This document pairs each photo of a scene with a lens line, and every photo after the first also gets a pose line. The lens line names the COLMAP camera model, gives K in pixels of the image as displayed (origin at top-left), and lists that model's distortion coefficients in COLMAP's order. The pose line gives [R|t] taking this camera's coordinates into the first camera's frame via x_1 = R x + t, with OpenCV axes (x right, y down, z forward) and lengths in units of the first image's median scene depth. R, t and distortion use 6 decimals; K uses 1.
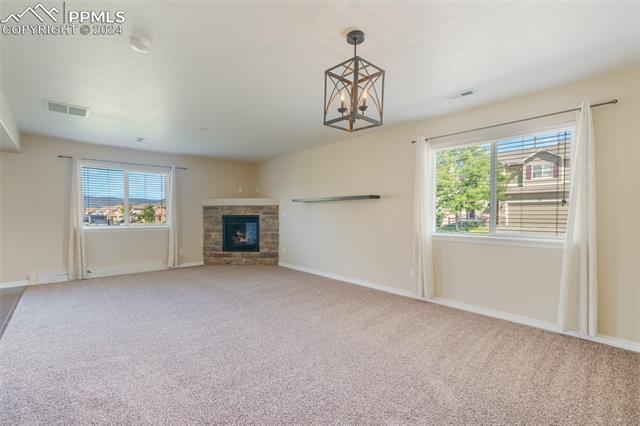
lens RADIAL K [[288.1, 0, 322.0], [0, 288.1, 219.1], [0, 0, 1]] dist [-0.027026, -0.000102]
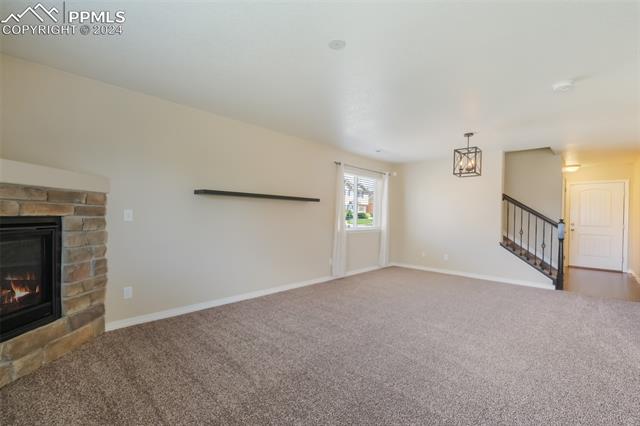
lens RADIAL K [[271.1, 0, 320.1], [0, 271.1, 214.8], [0, 0, 1]] dist [-0.010237, -0.000096]
pose [[-0.049482, 0.005156, 0.998762, -0.572643], [0.011855, 0.999919, -0.004575, -0.010345], [-0.998705, 0.011614, -0.049539, 0.694520]]
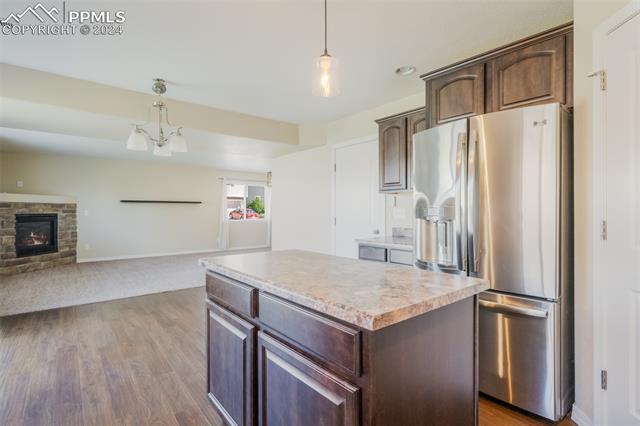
lens RADIAL K [[305.1, 0, 318.6], [0, 305.1, 211.9], [0, 0, 1]] dist [-0.002899, -0.000376]
pose [[0.059563, -0.004803, 0.998213, -1.173150], [0.020275, 0.999788, 0.003601, -0.005467], [-0.998019, 0.020025, 0.059648, 0.079550]]
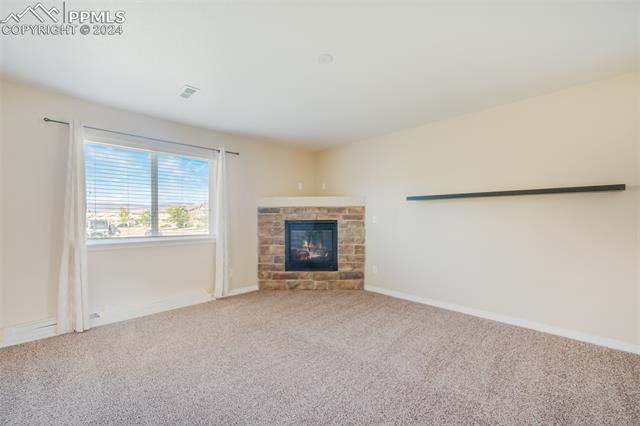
lens RADIAL K [[271.1, 0, 317.2], [0, 271.1, 217.3], [0, 0, 1]] dist [-0.010237, -0.000096]
pose [[0.999755, -0.002512, 0.021979, -0.283832], [0.002976, 0.999773, -0.021118, -0.006632], [-0.021921, 0.021178, 0.999535, 0.323167]]
